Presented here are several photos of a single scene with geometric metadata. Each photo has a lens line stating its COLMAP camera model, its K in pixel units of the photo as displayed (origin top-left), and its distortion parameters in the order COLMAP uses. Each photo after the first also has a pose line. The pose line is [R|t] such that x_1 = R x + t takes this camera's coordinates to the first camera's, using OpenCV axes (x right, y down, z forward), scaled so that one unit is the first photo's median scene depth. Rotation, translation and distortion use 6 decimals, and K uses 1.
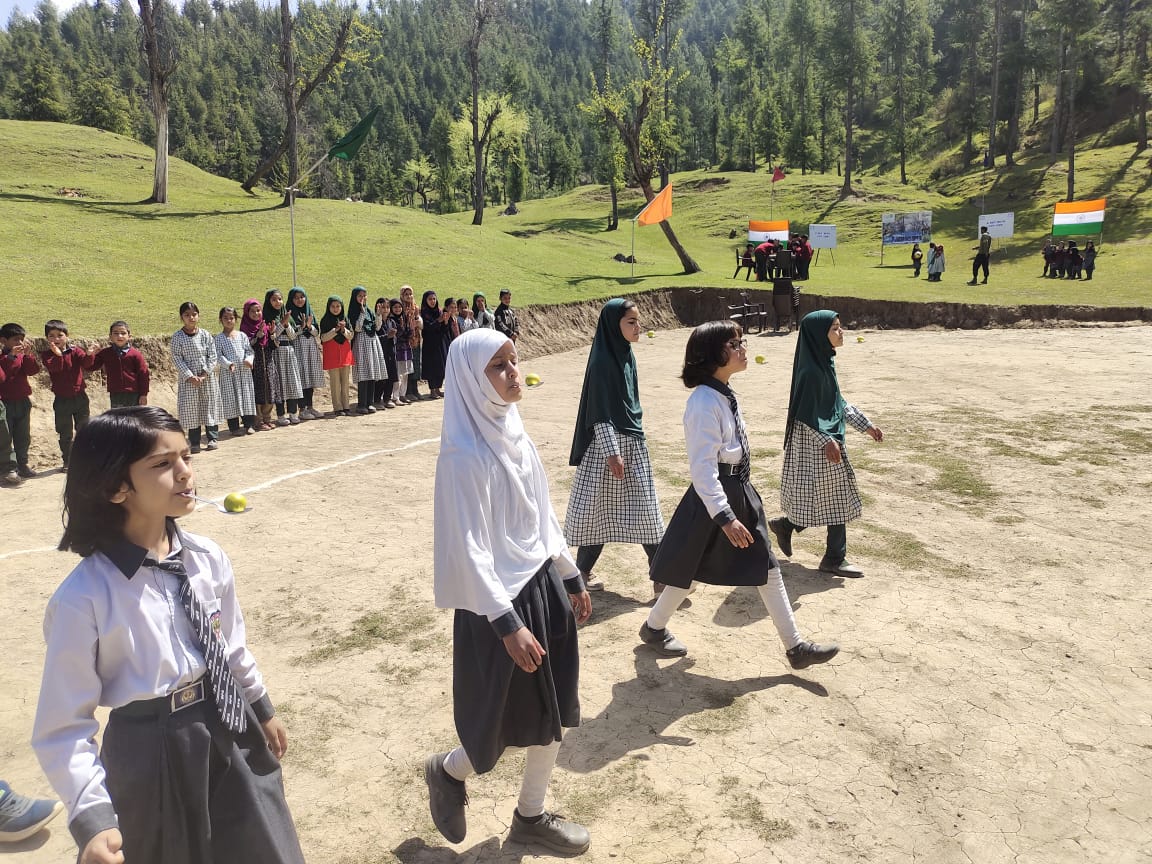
lens RADIAL K [[850.8, 0, 578.6], [0, 850.8, 438.6], [0, 0, 1]] dist [0.027255, -0.010384]
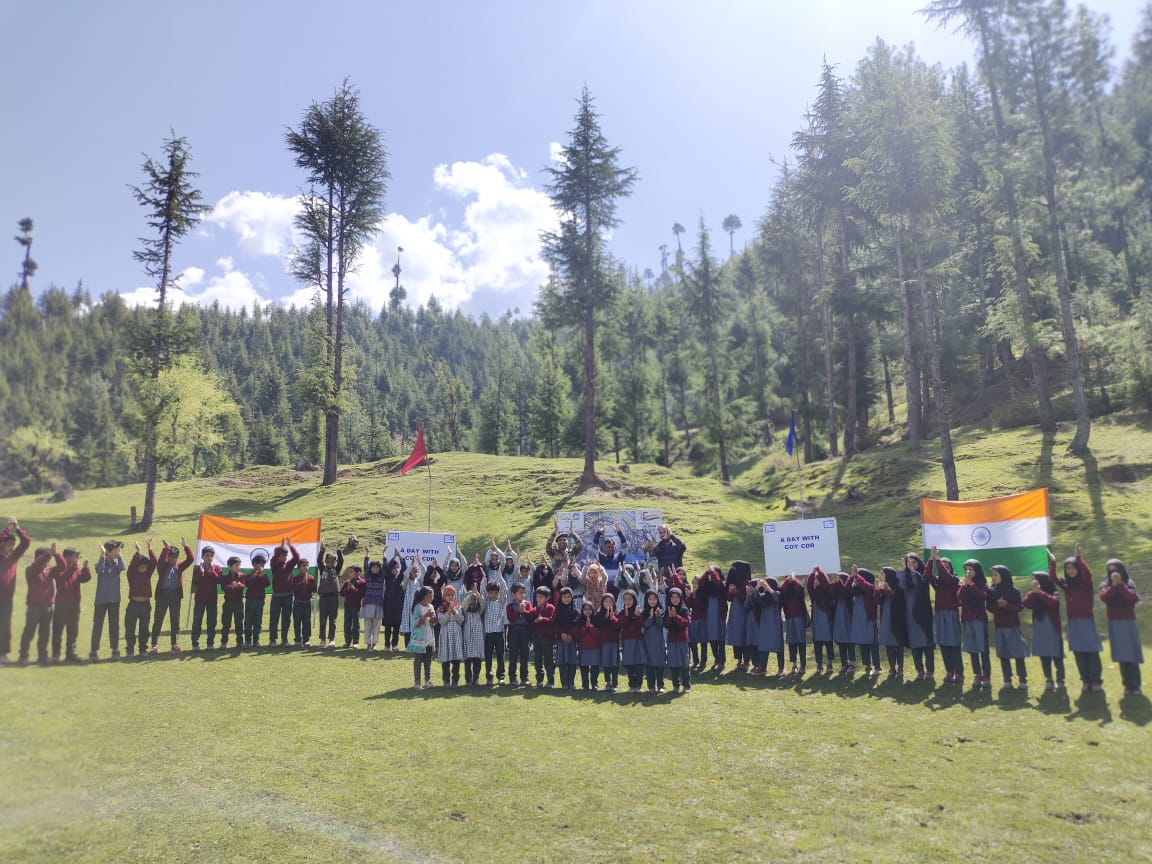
lens RADIAL K [[850.8, 0, 571.5], [0, 850.8, 430.4], [0, 0, 1]] dist [0.027255, -0.010384]
pose [[0.994548, 0.044109, 0.094488, 0.231458], [-0.007581, 0.934319, -0.356357, -0.107494], [-0.104000, 0.353698, 0.929560, 0.423992]]
